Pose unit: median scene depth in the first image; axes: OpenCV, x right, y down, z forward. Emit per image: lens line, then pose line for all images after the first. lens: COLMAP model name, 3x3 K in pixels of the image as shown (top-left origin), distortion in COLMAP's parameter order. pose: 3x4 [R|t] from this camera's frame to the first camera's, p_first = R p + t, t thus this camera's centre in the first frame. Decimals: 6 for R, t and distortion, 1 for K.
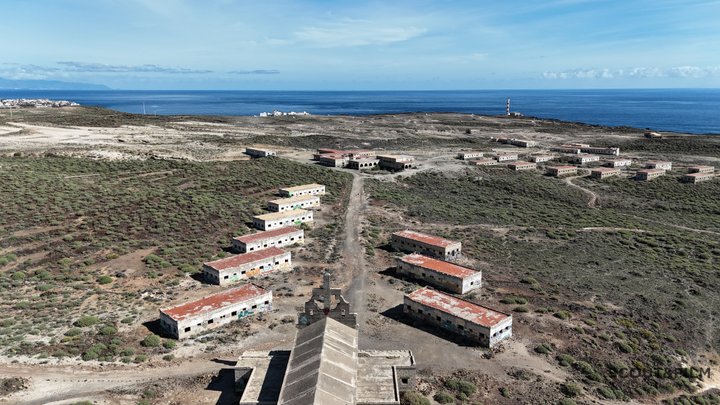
lens RADIAL K [[527.9, 0, 360.0], [0, 527.9, 202.5], [0, 0, 1]] dist [0.093244, -0.101167]
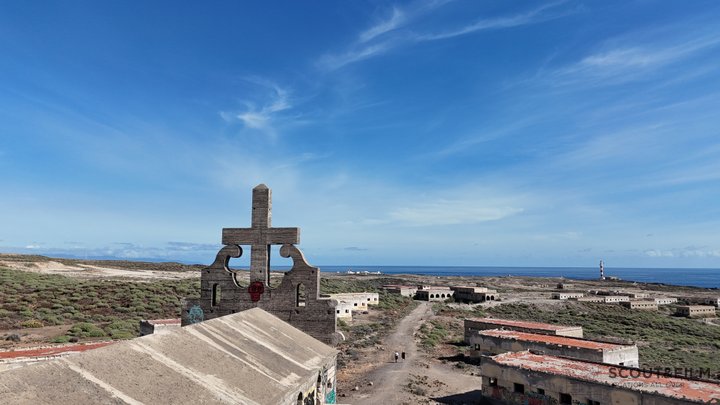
lens RADIAL K [[530.1, 0, 360.0], [0, 530.1, 202.5], [0, 0, 1]] dist [0.065107, -0.057523]
pose [[0.989159, -0.011833, -0.146368, 0.015830], [-0.036090, 0.946589, -0.320418, 0.066890], [0.142342, 0.322227, 0.935900, 0.164917]]
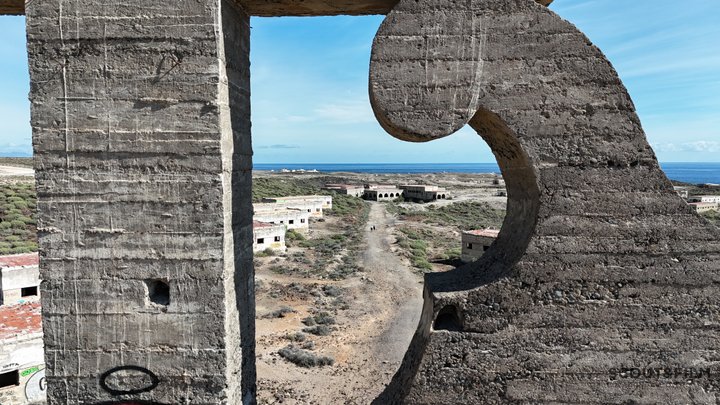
lens RADIAL K [[527.9, 0, 360.0], [0, 527.9, 202.5], [0, 0, 1]] dist [0.093244, -0.101167]
pose [[0.999779, 0.002021, -0.020928, -0.012067], [-0.004839, 0.990766, -0.135494, 0.048738], [0.020461, 0.135566, 0.990557, 0.245650]]
